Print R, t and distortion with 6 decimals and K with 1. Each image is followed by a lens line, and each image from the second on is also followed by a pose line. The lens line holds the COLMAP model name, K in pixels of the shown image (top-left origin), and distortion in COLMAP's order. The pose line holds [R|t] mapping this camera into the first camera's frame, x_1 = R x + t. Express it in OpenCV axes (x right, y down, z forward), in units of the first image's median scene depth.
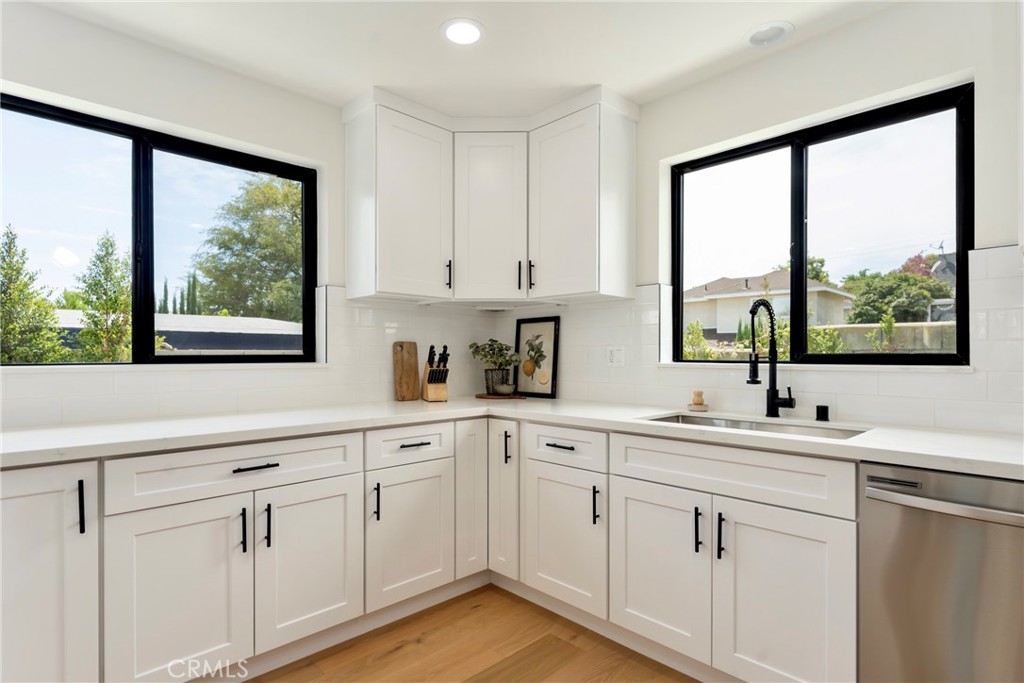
lens RADIAL K [[522.7, 0, 518.6], [0, 522.7, 354.6], [0, 0, 1]] dist [0.005532, -0.000586]
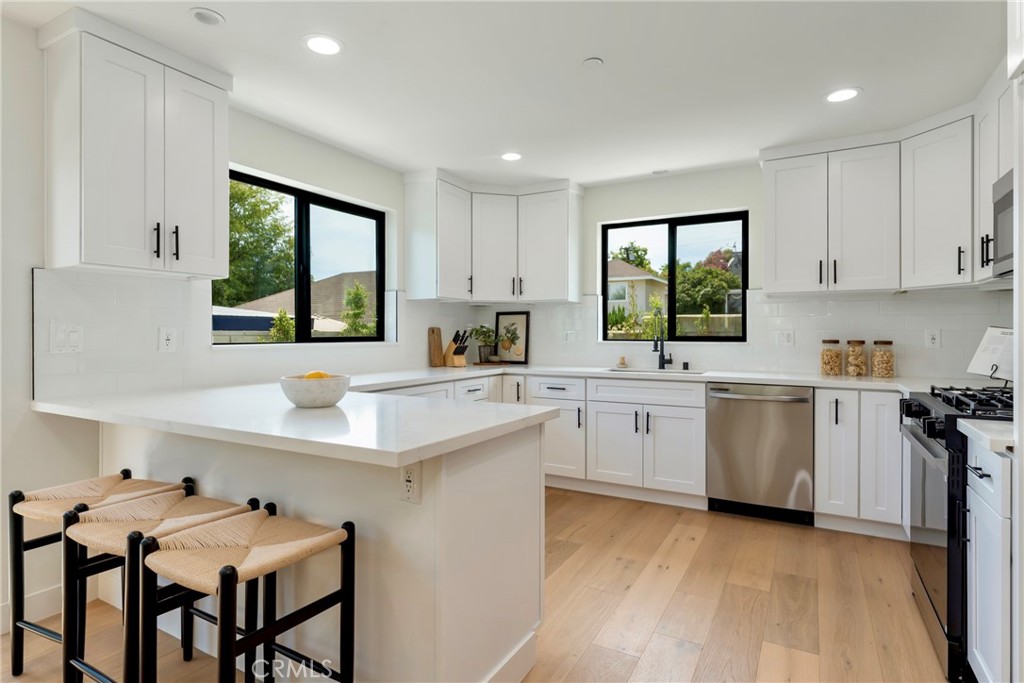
lens RADIAL K [[522.7, 0, 518.9], [0, 522.7, 336.0], [0, 0, 1]] dist [0.005532, -0.000586]
pose [[0.958626, -0.001541, 0.284665, -0.452694], [-0.000342, 0.999978, 0.006566, -0.011437], [-0.284669, -0.006392, 0.958605, -0.552908]]
